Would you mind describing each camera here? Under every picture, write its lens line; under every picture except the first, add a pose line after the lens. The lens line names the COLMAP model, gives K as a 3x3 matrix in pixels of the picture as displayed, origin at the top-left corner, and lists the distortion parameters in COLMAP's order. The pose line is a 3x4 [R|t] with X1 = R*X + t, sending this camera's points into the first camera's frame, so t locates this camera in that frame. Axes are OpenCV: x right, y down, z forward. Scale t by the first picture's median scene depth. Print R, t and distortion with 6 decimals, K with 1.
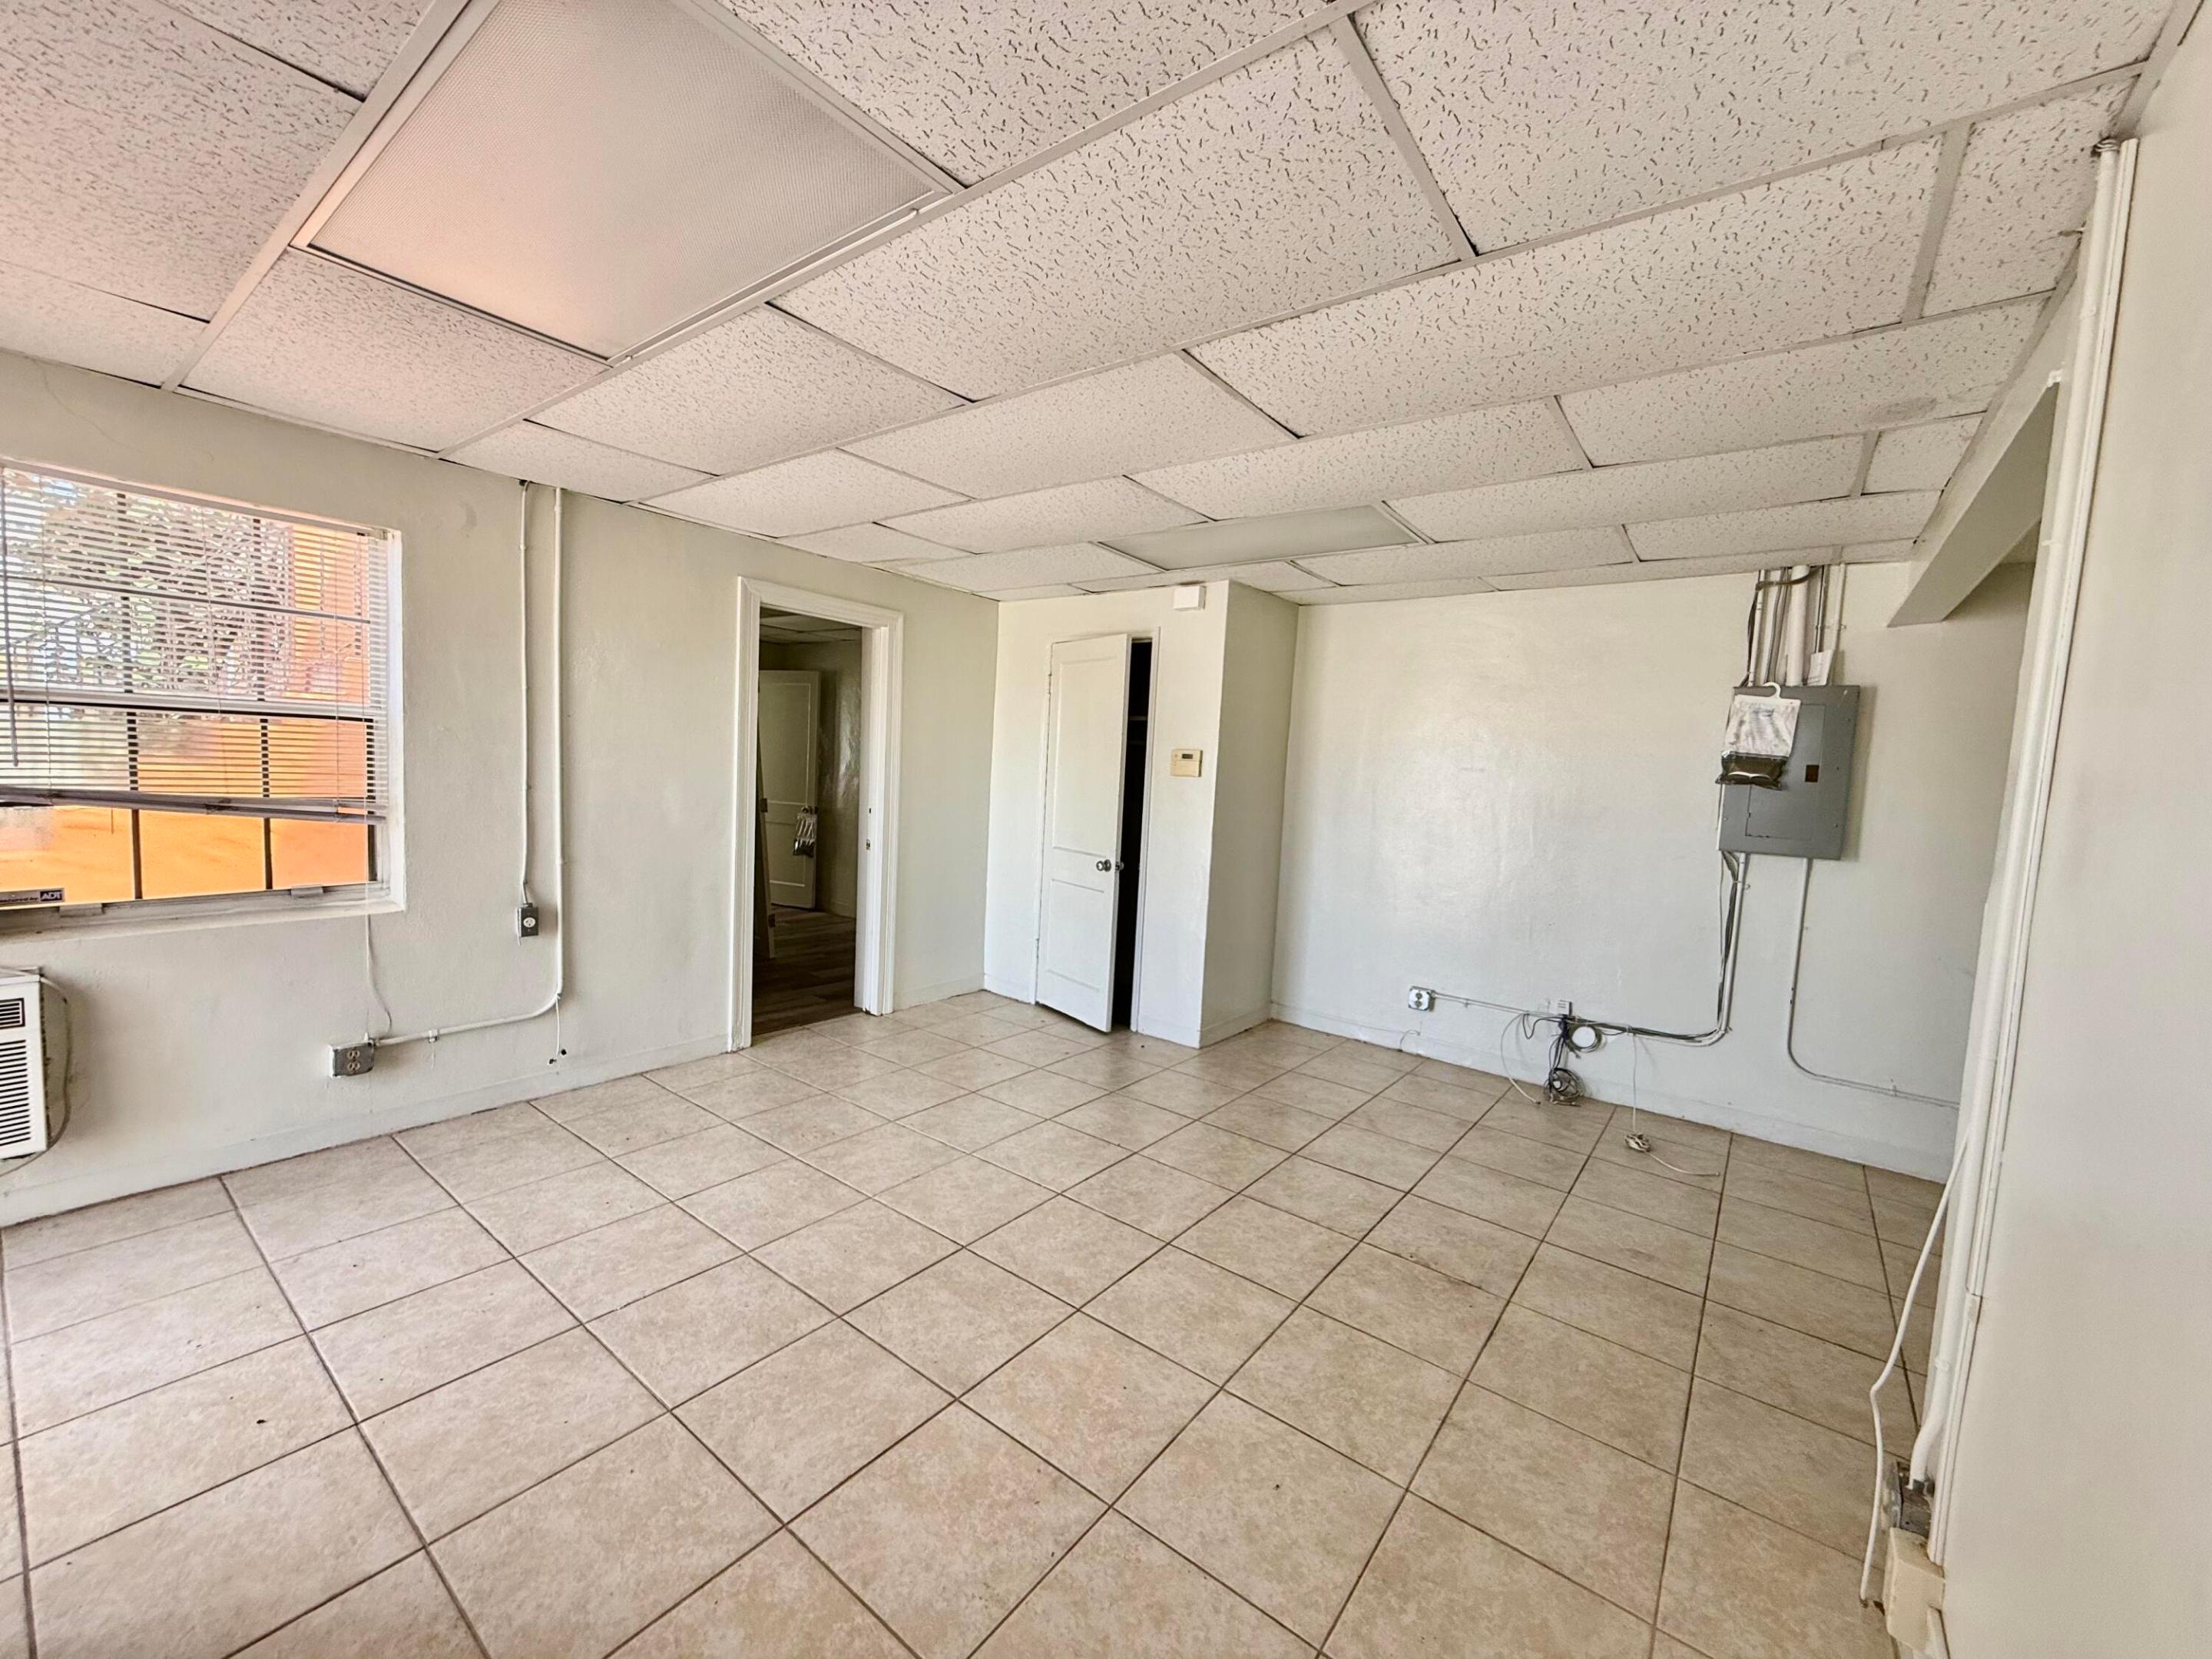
lens RADIAL K [[887.1, 0, 1100.9], [0, 887.1, 831.9], [0, 0, 1]] dist [-0.000244, 0.000256]
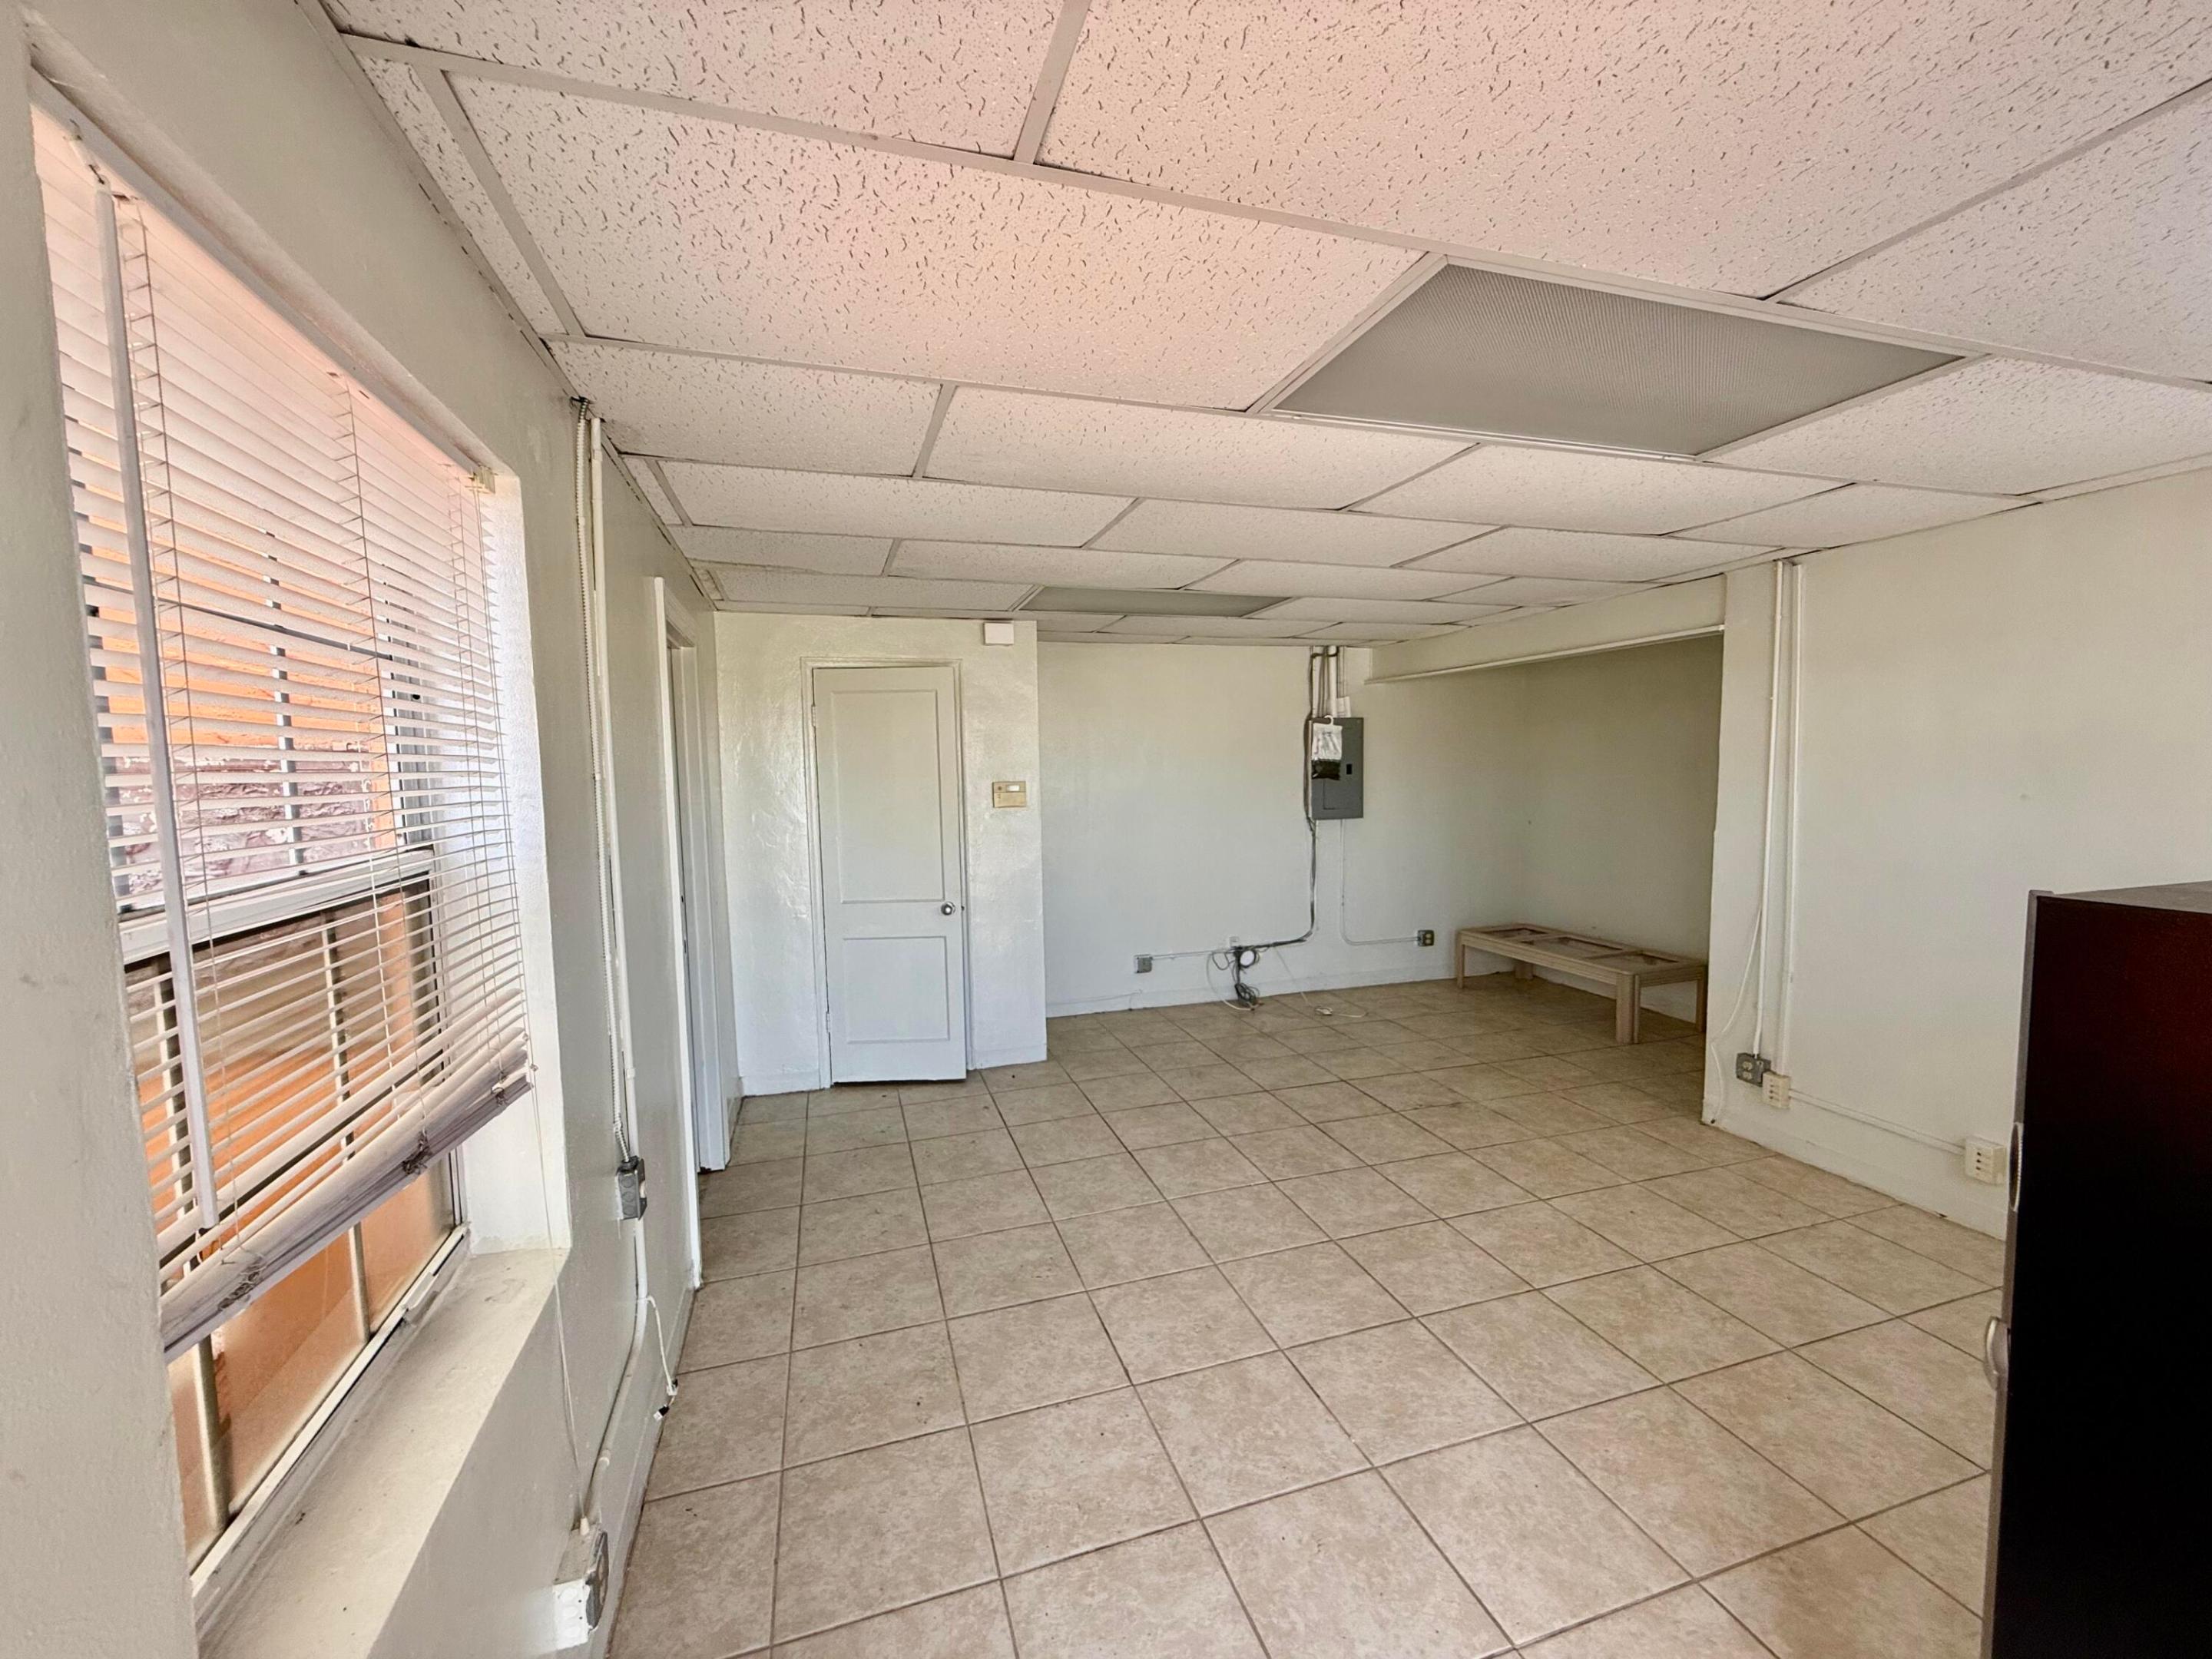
lens RADIAL K [[887.1, 0, 1100.9], [0, 887.1, 831.9], [0, 0, 1]] dist [-0.000244, 0.000256]
pose [[0.570384, -0.126765, 0.811537, -0.969937], [0.111080, 0.990847, 0.076702, -0.144870], [-0.813832, 0.046396, 0.579244, 0.452031]]
